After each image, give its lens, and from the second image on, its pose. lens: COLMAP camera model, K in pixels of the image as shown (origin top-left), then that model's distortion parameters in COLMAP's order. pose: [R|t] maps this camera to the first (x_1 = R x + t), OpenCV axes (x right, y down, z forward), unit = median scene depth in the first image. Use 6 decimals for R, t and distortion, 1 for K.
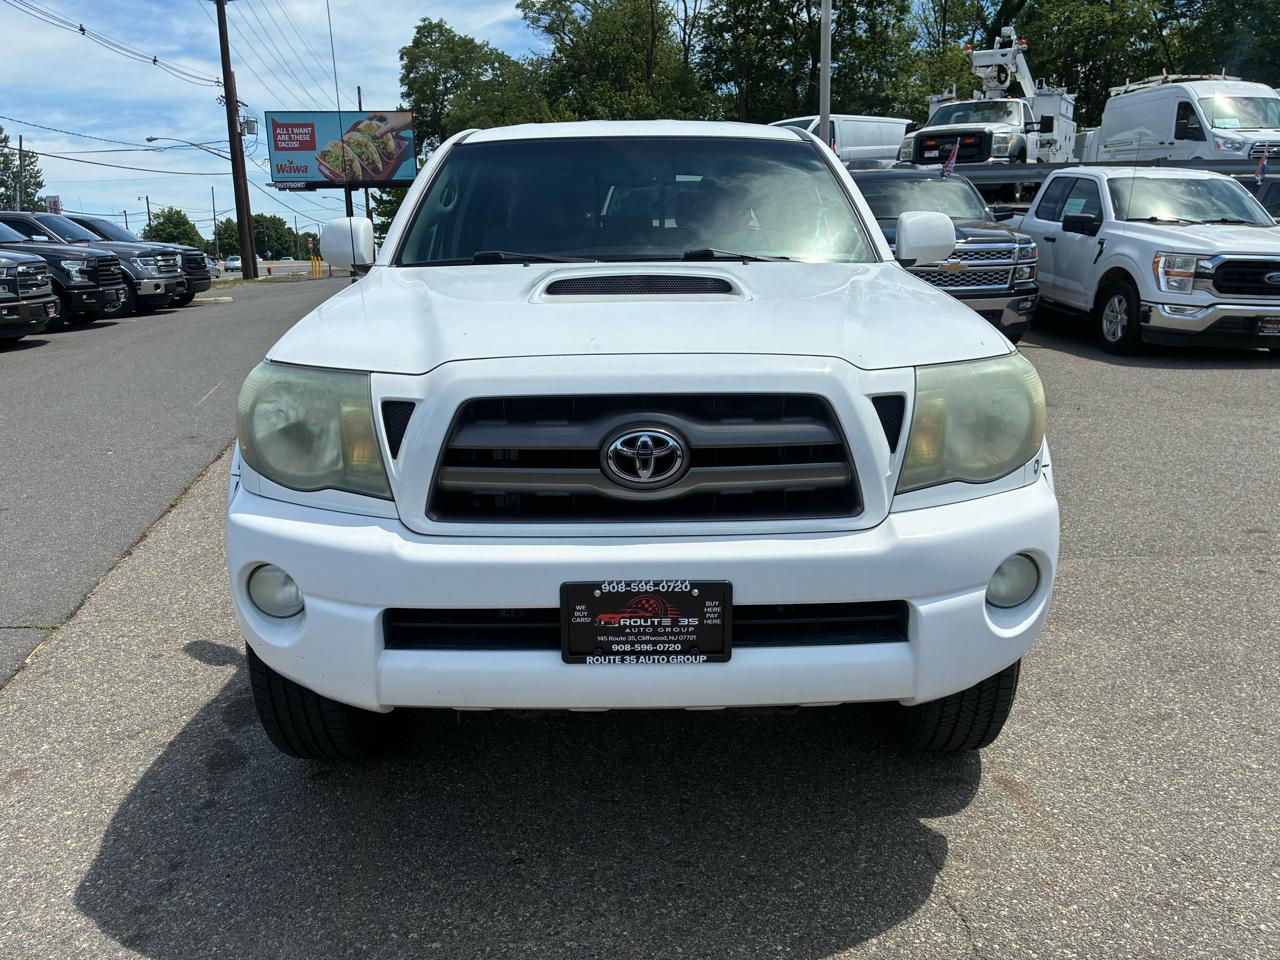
lens RADIAL K [[970.3, 0, 633.5], [0, 970.3, 476.0], [0, 0, 1]] dist [0.061969, -0.090419]
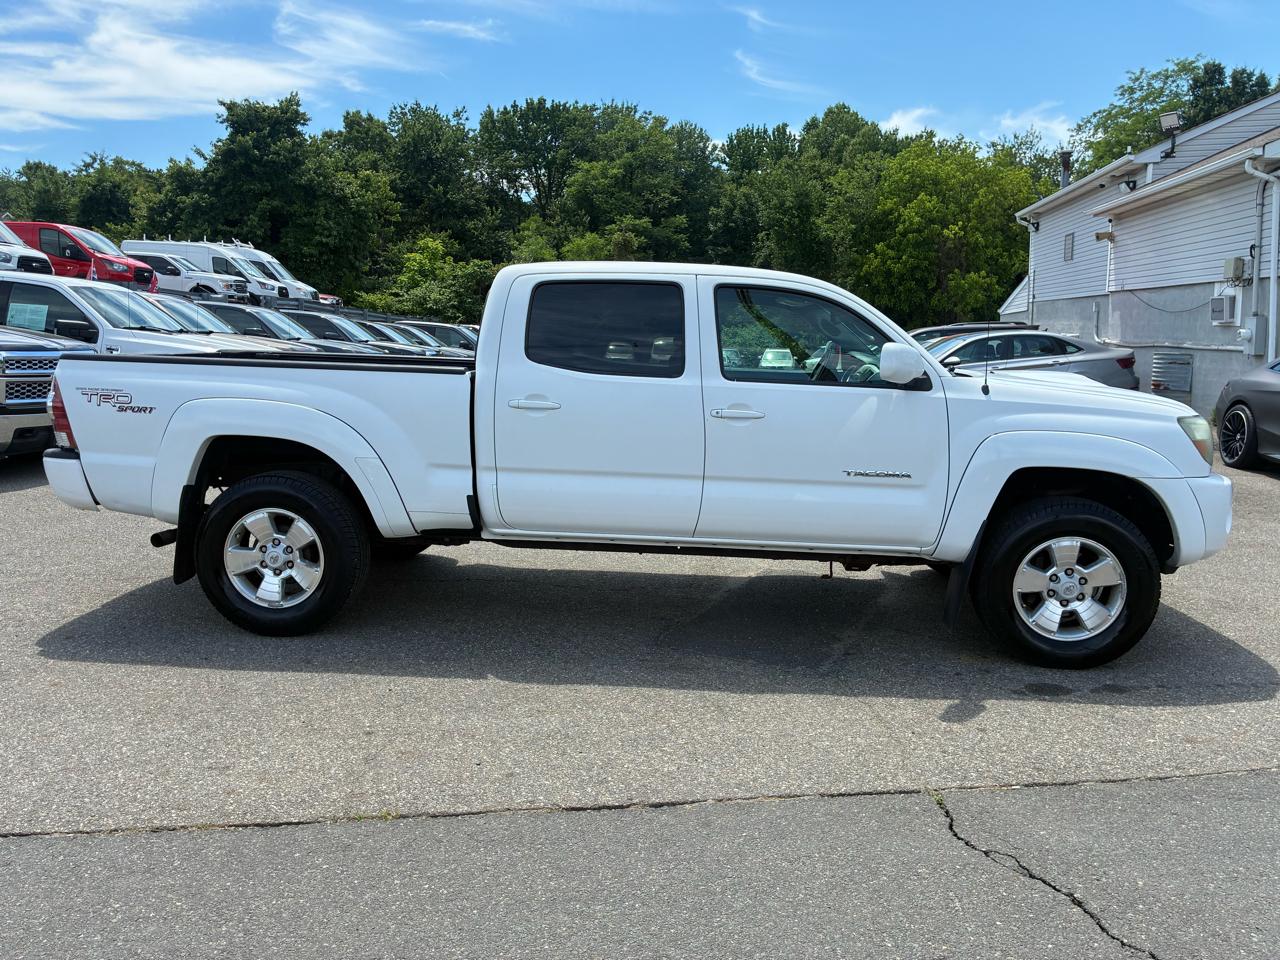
lens RADIAL K [[970.3, 0, 636.0], [0, 970.3, 460.2], [0, 0, 1]] dist [0.061969, -0.090419]
pose [[0.072341, -0.114864, 0.990744, -2.229908], [0.223819, 0.969881, 0.096103, -0.434166], [-0.971942, 0.214795, 0.095871, 1.703590]]
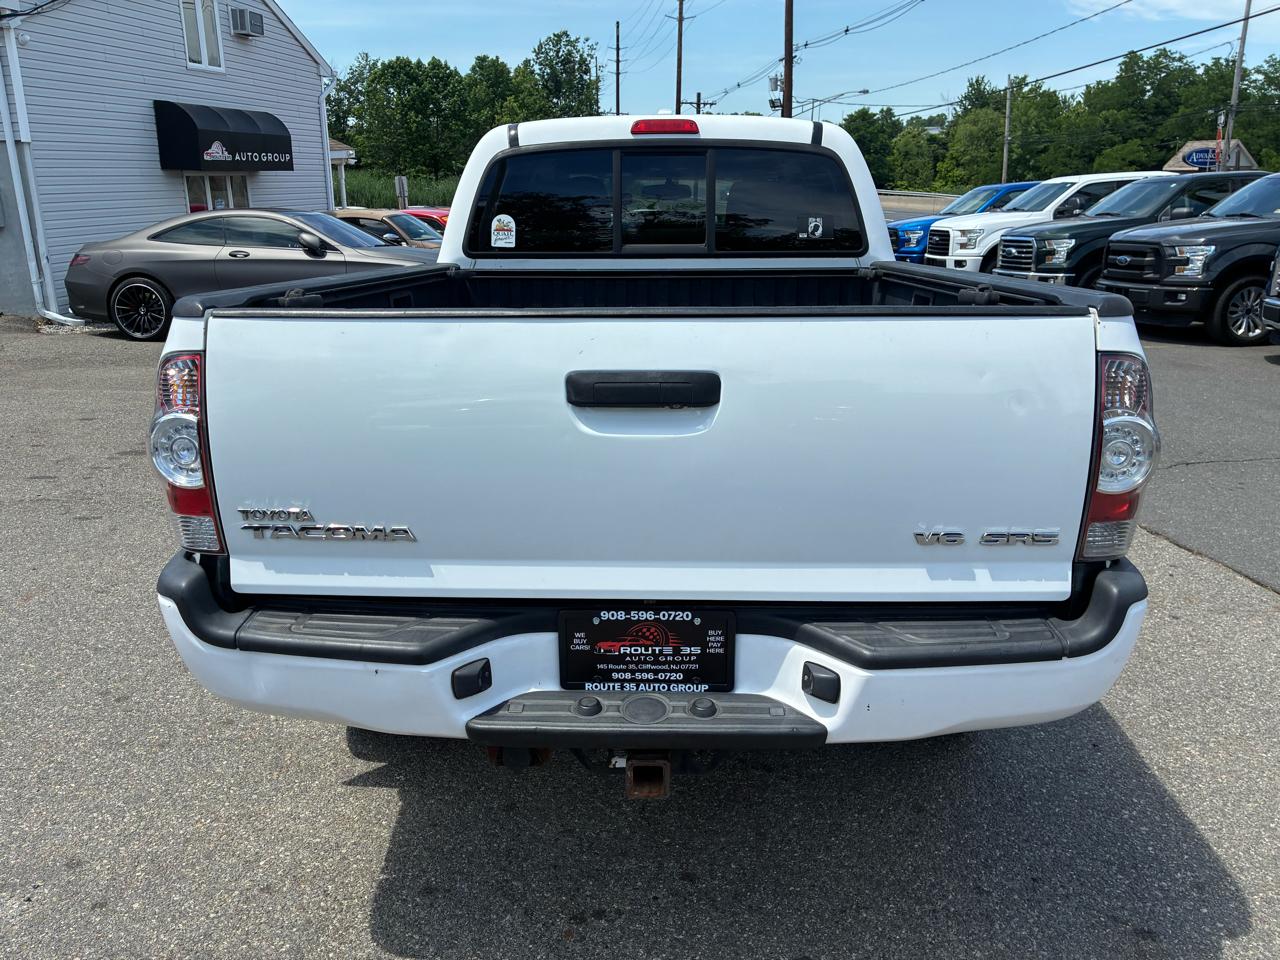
lens RADIAL K [[970.3, 0, 646.4], [0, 970.3, 474.7], [0, 0, 1]] dist [0.061969, -0.090419]
pose [[-0.999056, 0.003187, 0.043312, -0.040393], [0.023697, 0.875771, 0.482145, -0.933249], [-0.036395, 0.482716, -0.875020, 3.618817]]
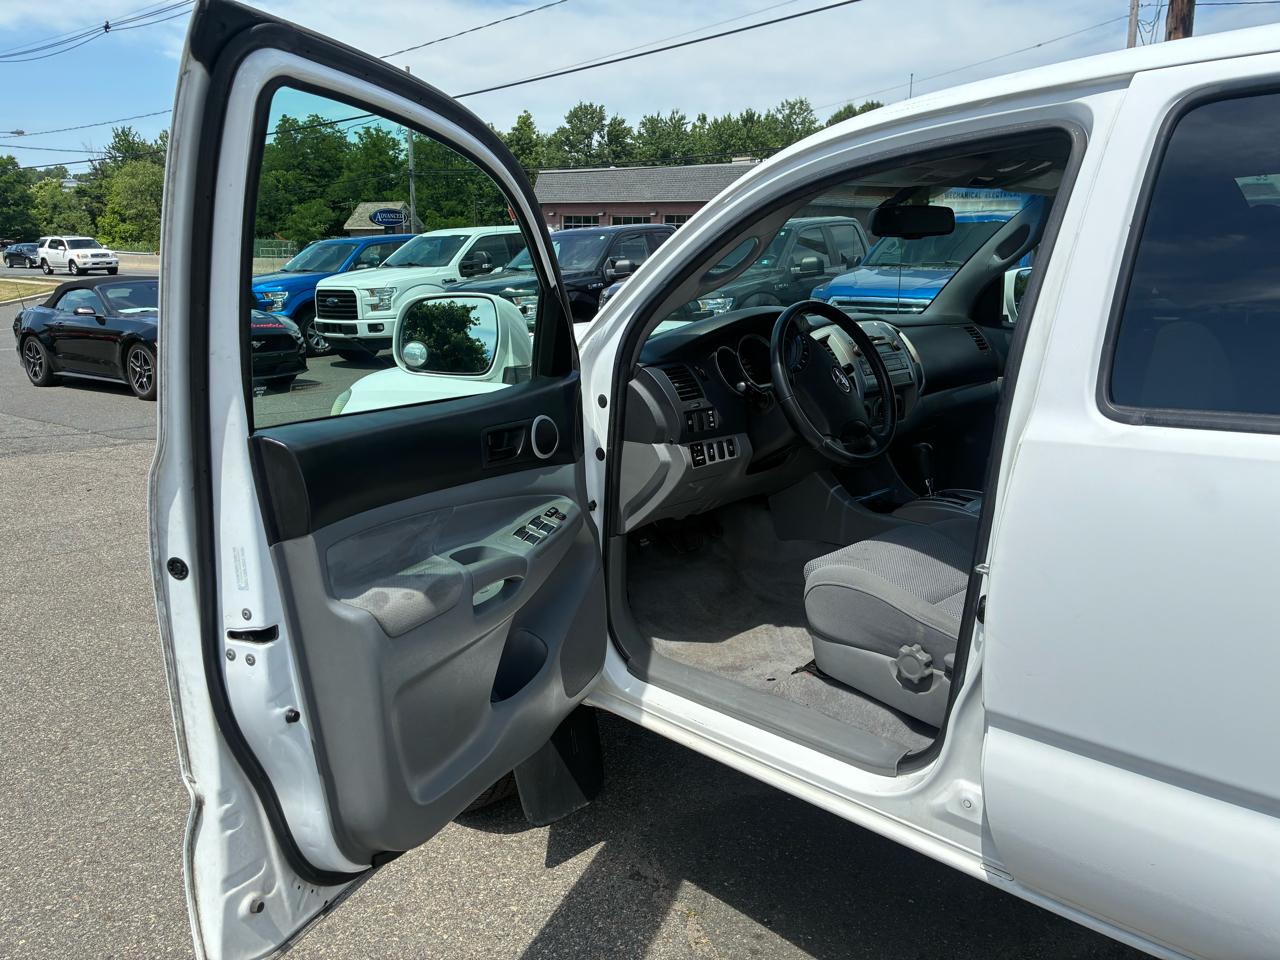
lens RADIAL K [[970.3, 0, 652.0], [0, 970.3, 459.9], [0, 0, 1]] dist [0.061969, -0.090419]
pose [[-0.719718, 0.167807, -0.673681, 0.916770], [-0.135876, 0.917539, 0.373710, -0.555218], [0.680840, 0.360503, -0.637569, 1.970403]]
